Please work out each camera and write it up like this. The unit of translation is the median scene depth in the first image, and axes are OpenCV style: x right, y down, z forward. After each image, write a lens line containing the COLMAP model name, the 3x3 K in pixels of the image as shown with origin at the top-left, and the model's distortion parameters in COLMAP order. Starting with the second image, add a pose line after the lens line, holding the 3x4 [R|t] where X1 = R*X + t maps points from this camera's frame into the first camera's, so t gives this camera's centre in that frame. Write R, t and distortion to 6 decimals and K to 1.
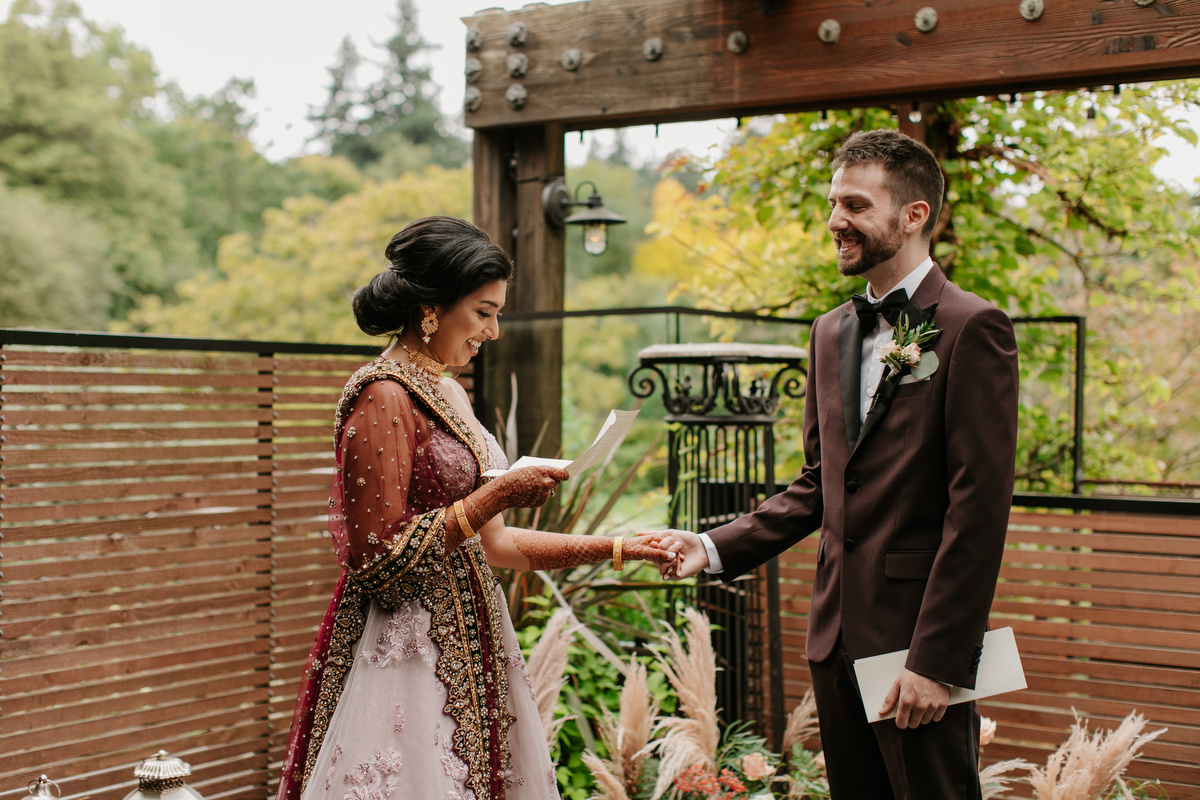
lens RADIAL K [[1717.5, 0, 574.3], [0, 1717.5, 396.7], [0, 0, 1]] dist [0.017958, 0.024282]
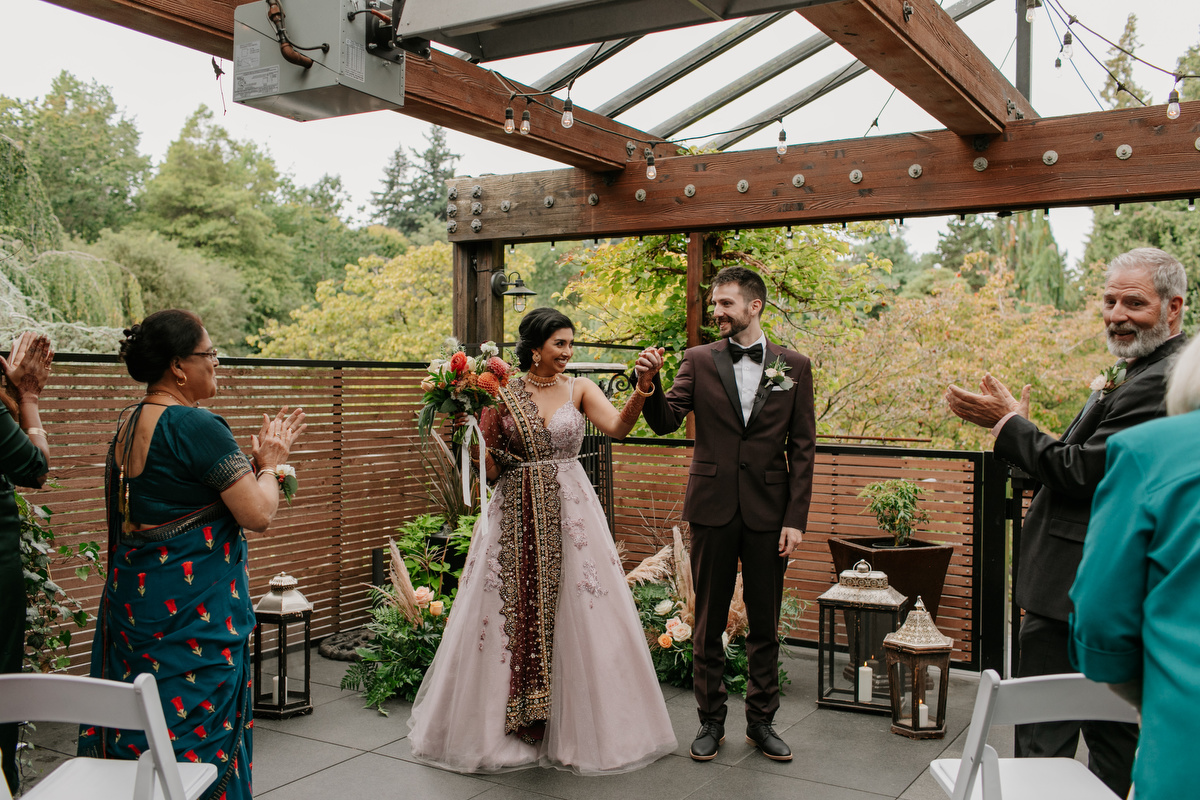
lens RADIAL K [[1159.9, 0, 602.8], [0, 1159.9, 393.6], [0, 0, 1]] dist [-0.009075, -0.007740]
pose [[0.999322, -0.000408, 0.036817, 0.054973], [-0.000077, 0.999913, 0.013170, -0.011764], [-0.036819, -0.013164, 0.999235, -0.238362]]
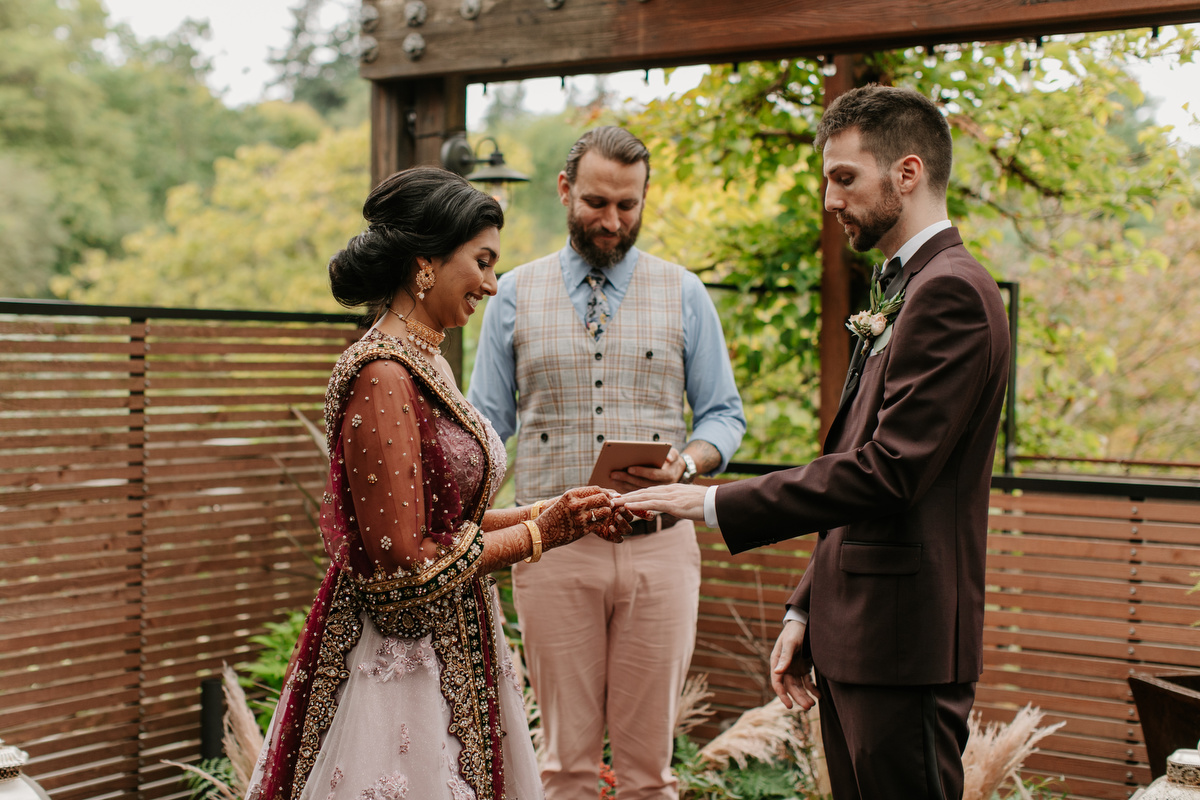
lens RADIAL K [[1824.5, 0, 545.9], [0, 1824.5, 377.1], [0, 0, 1]] dist [0.021646, -0.002966]
pose [[0.999874, 0.004682, -0.015143, 0.054328], [-0.004509, 0.999924, 0.011469, -0.005049], [0.015195, -0.011400, 0.999820, -0.003172]]
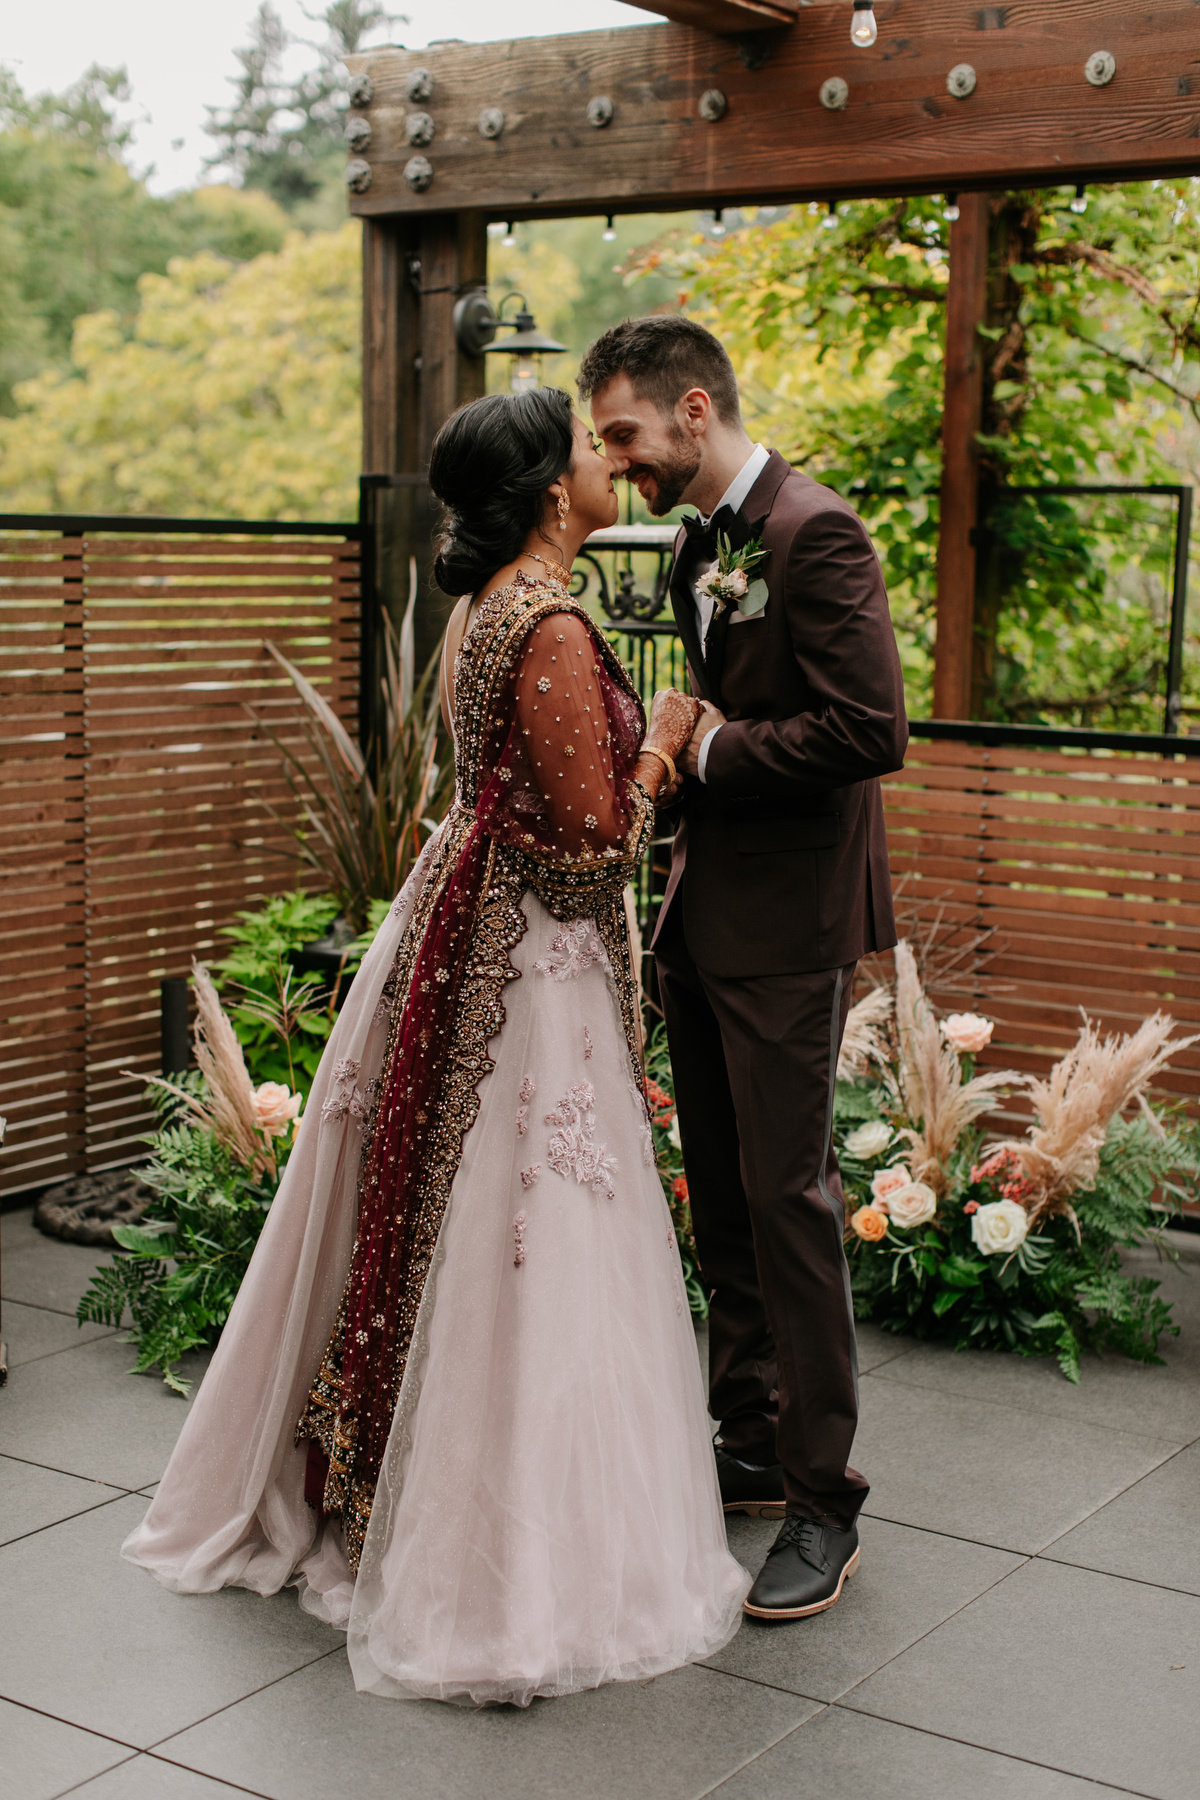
lens RADIAL K [[2576.3, 0, 600.0], [0, 2576.3, 900.0], [0, 0, 1]] dist [0.017958, 0.024282]
pose [[0.999812, 0.012564, -0.014739, 0.062941], [-0.010426, 0.990509, 0.137052, -0.020069], [0.016321, -0.136872, 0.990454, -0.123844]]
